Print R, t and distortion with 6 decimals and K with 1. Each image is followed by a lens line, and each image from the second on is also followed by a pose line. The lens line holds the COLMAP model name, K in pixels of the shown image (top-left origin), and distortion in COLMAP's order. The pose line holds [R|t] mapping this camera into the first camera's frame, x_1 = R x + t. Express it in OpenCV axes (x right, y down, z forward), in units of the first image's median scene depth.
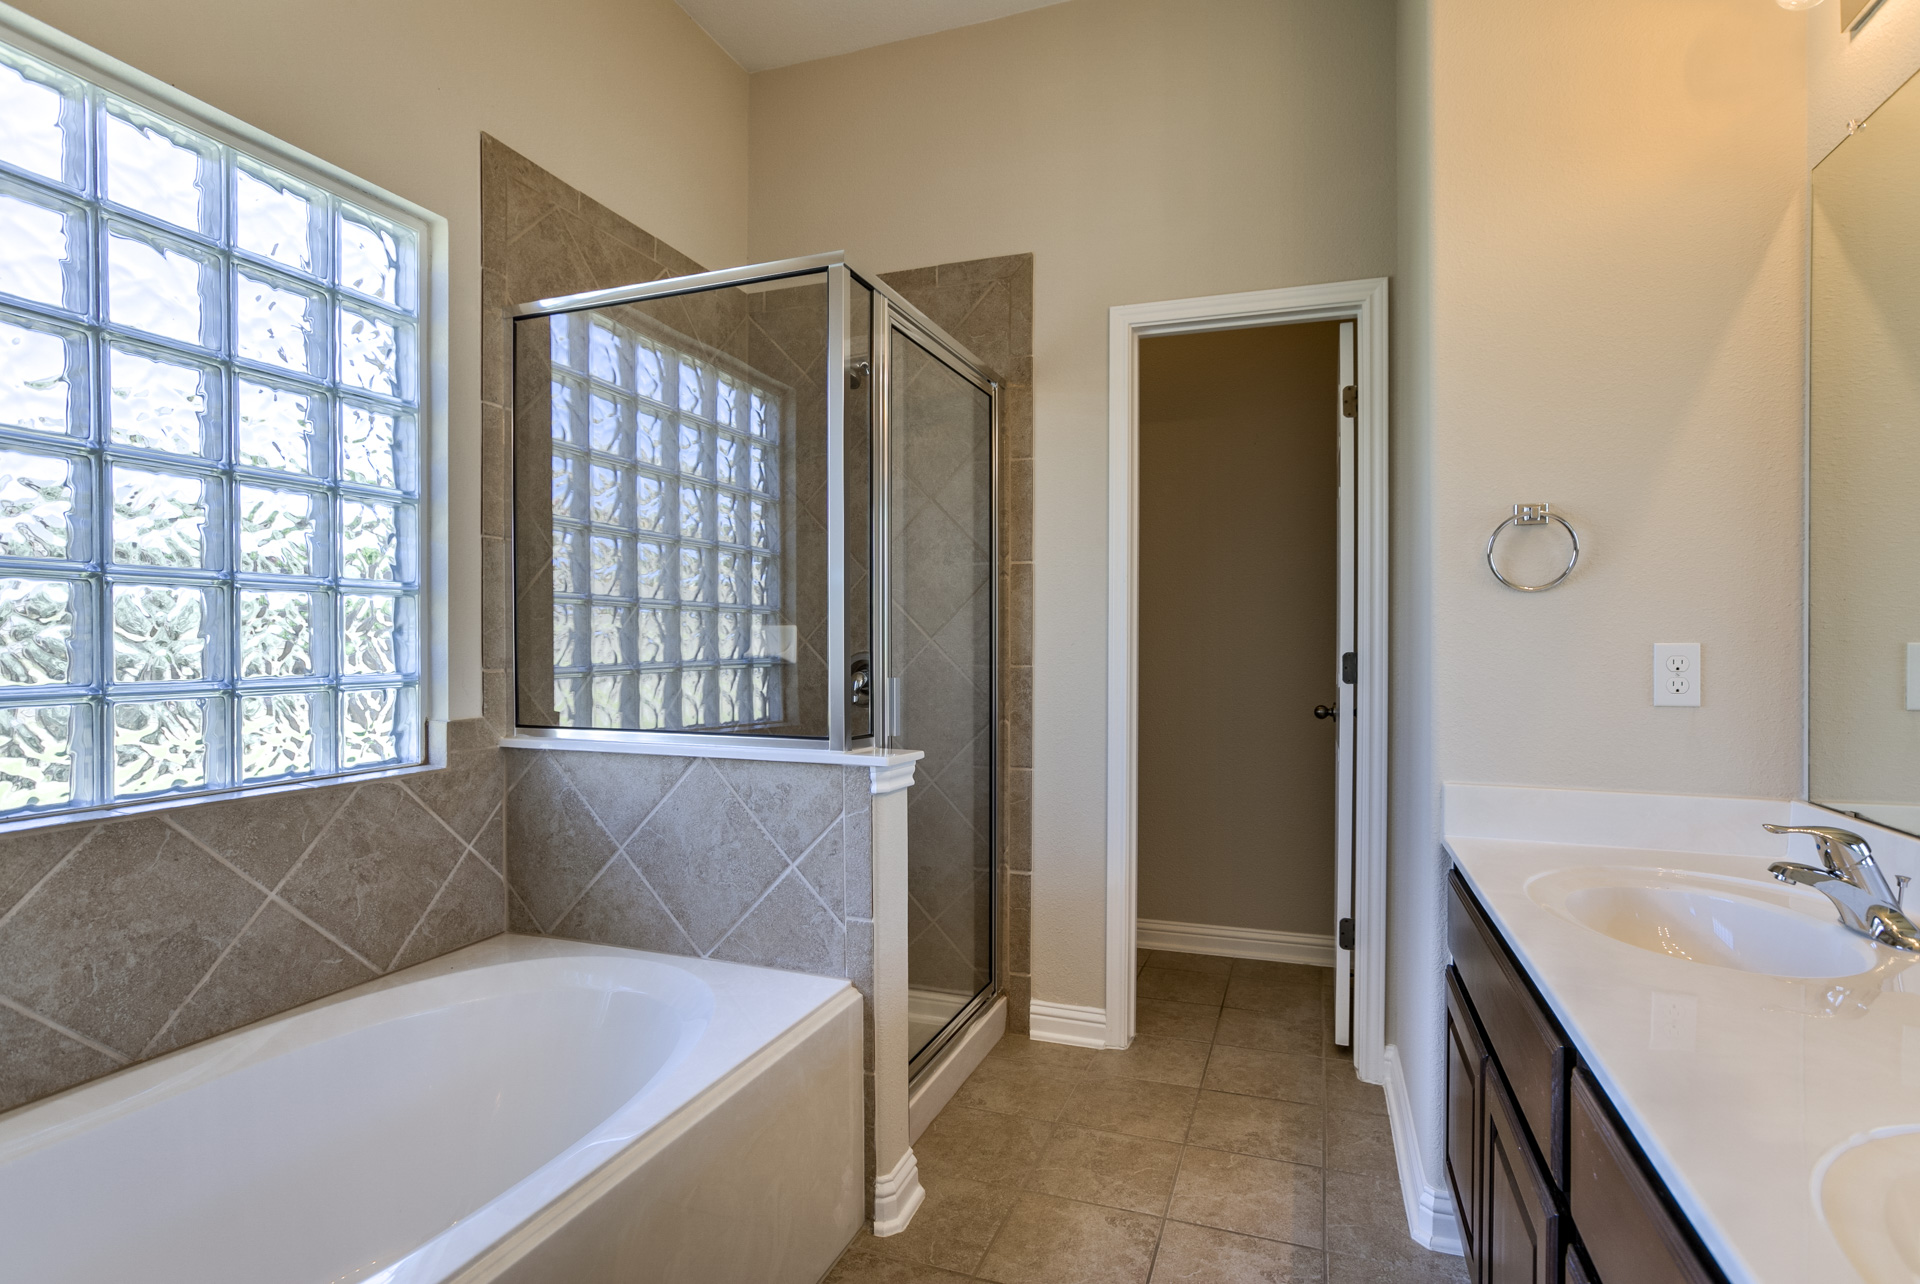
lens RADIAL K [[984.8, 0, 962.7], [0, 984.8, 652.0], [0, 0, 1]] dist [-0.034840, 0.049675]
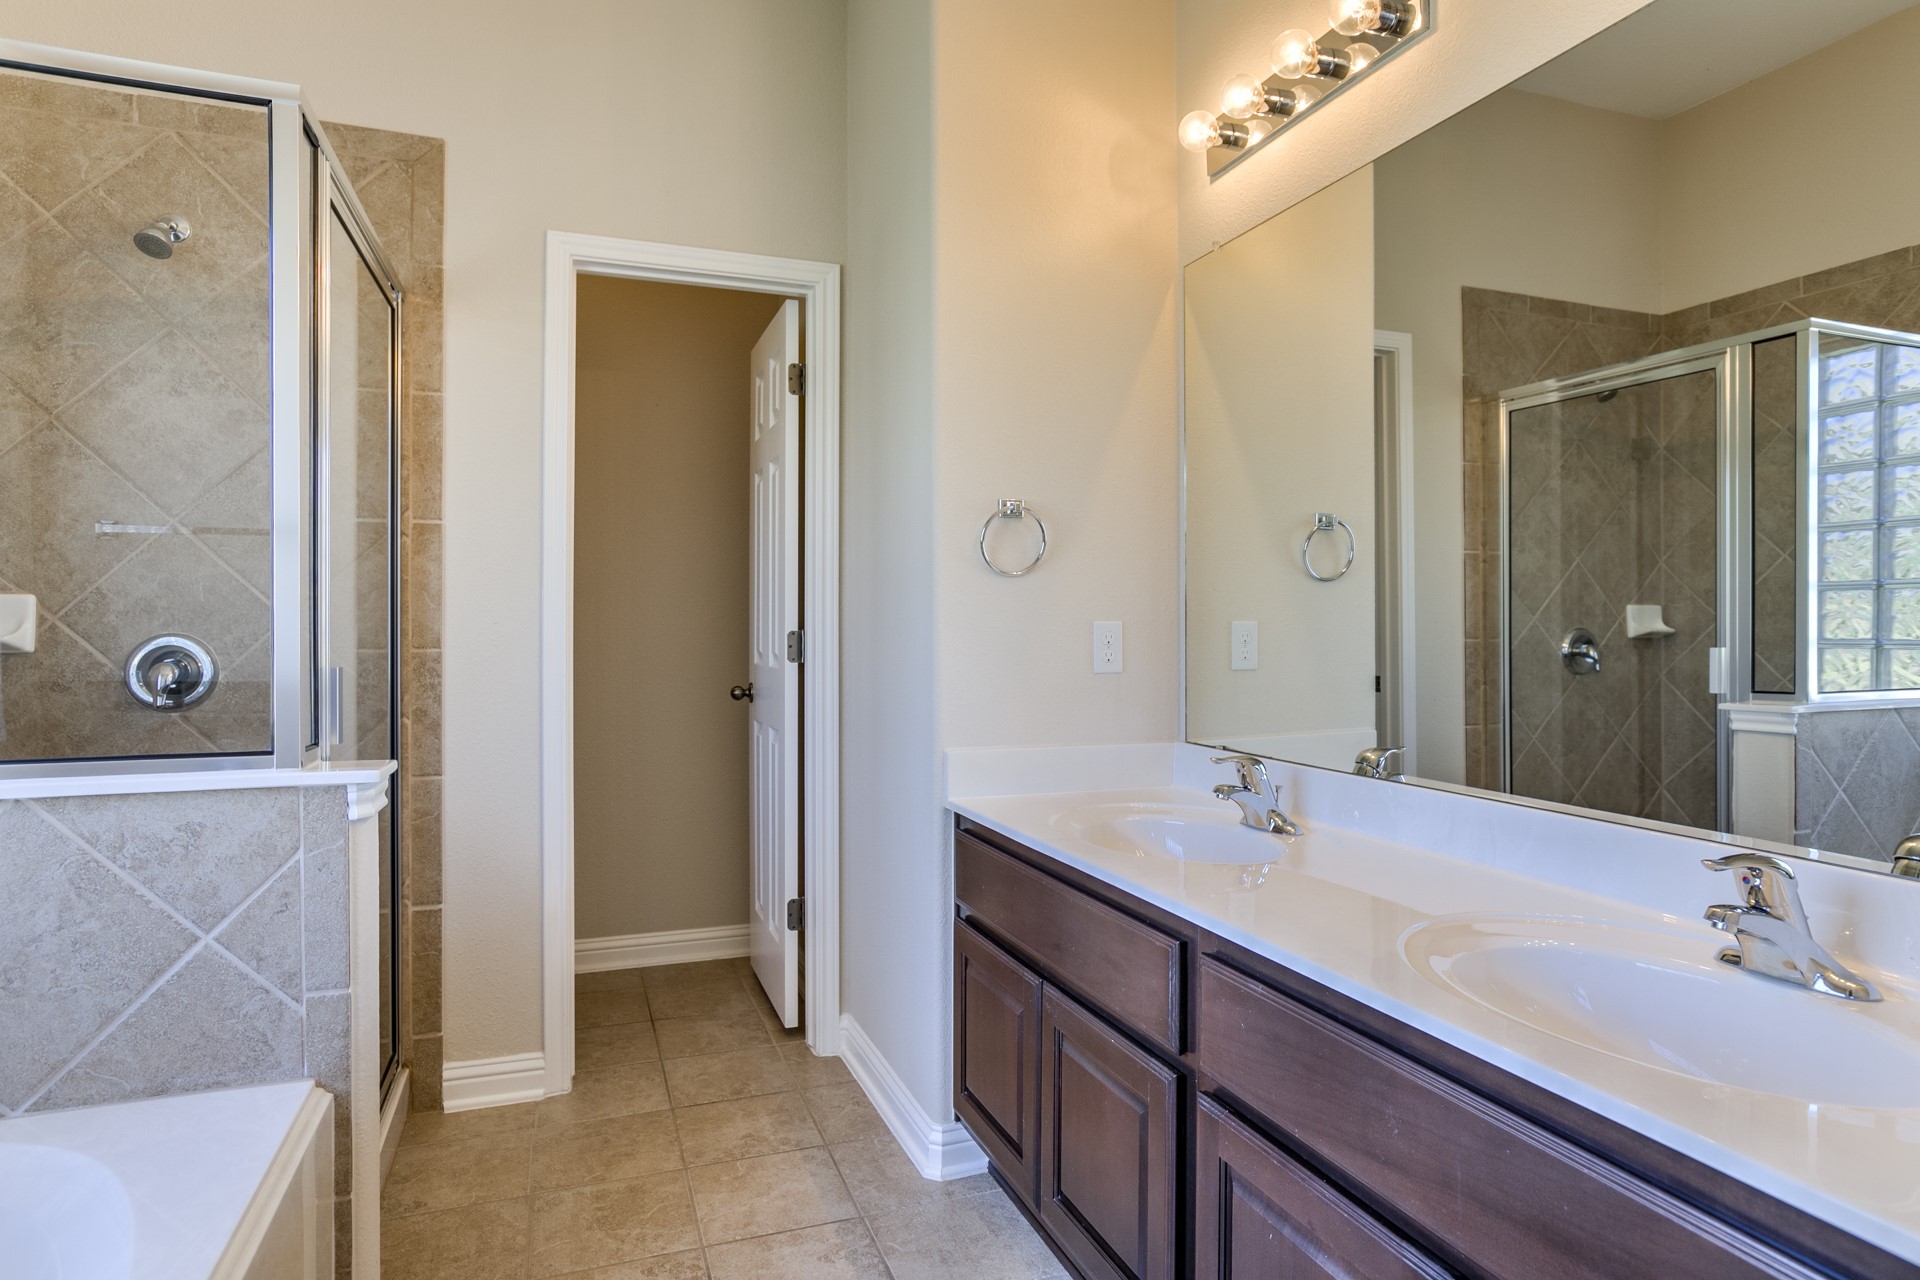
lens RADIAL K [[1091.3, 0, 967.7], [0, 1091.3, 625.3], [0, 0, 1]] dist [-0.033374, 0.045780]
pose [[0.766174, -0.001530, 0.642632, -0.199737], [0.005458, 0.999977, -0.004125, 0.000017], [-0.642610, 0.006668, 0.766164, 0.043452]]
